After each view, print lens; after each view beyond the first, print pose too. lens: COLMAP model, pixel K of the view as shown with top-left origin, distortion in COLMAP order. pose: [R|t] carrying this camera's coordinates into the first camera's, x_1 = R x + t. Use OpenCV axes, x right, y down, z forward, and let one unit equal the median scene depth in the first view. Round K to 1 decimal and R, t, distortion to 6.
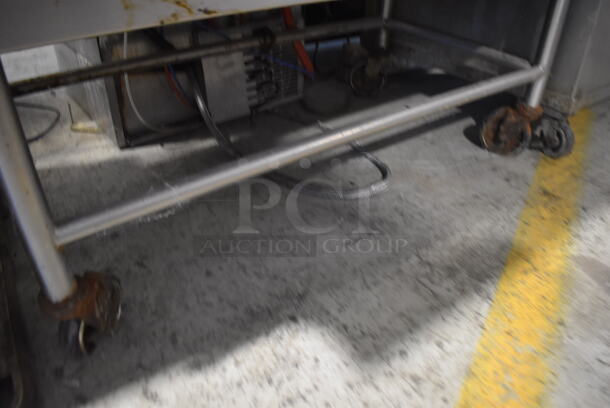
lens RADIAL K [[474.1, 0, 302.8], [0, 474.1, 201.3], [0, 0, 1]] dist [-0.091326, 0.011763]
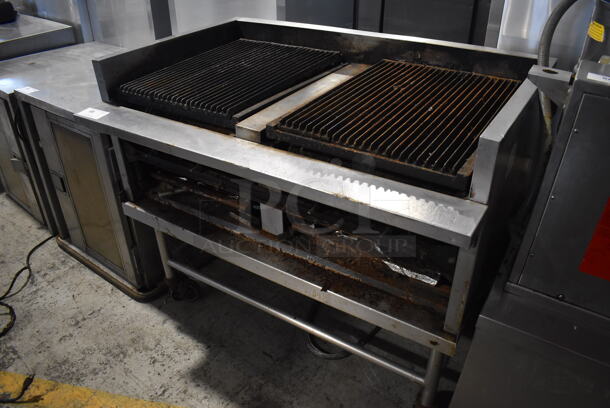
lens RADIAL K [[474.1, 0, 303.4], [0, 474.1, 205.3], [0, 0, 1]] dist [-0.091326, 0.011763]
pose [[0.341471, 0.480349, -0.807875, 1.190814], [-0.501446, 0.820098, 0.275666, -0.856889], [0.794953, 0.310973, 0.520909, -0.053778]]
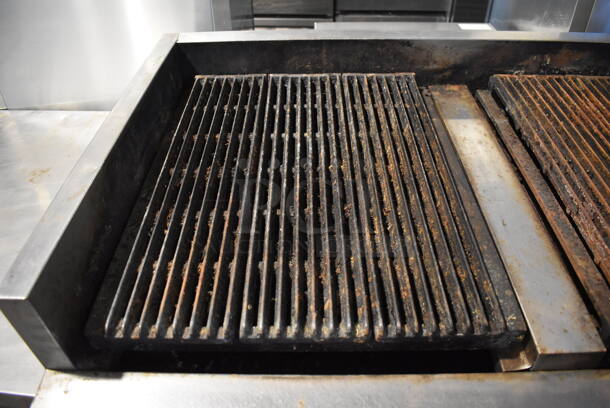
lens RADIAL K [[474.1, 0, 306.7], [0, 474.1, 204.6], [0, 0, 1]] dist [-0.091326, 0.011763]
pose [[0.798106, 0.369265, -0.476099, 0.110078], [-0.314331, 0.929310, 0.193851, -0.780718], [0.514026, -0.005061, 0.857760, -0.186812]]
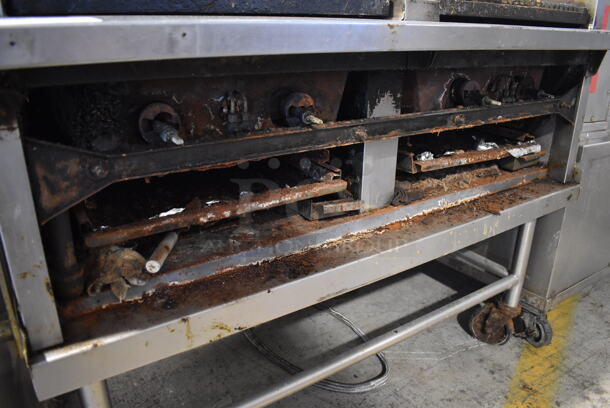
lens RADIAL K [[474.1, 0, 304.7], [0, 474.1, 205.3], [0, 0, 1]] dist [-0.091326, 0.011763]
pose [[0.998911, 0.010428, -0.045479, 0.027043], [-0.020282, 0.974846, -0.221955, -0.193692], [0.042020, 0.222636, 0.973996, -0.229638]]
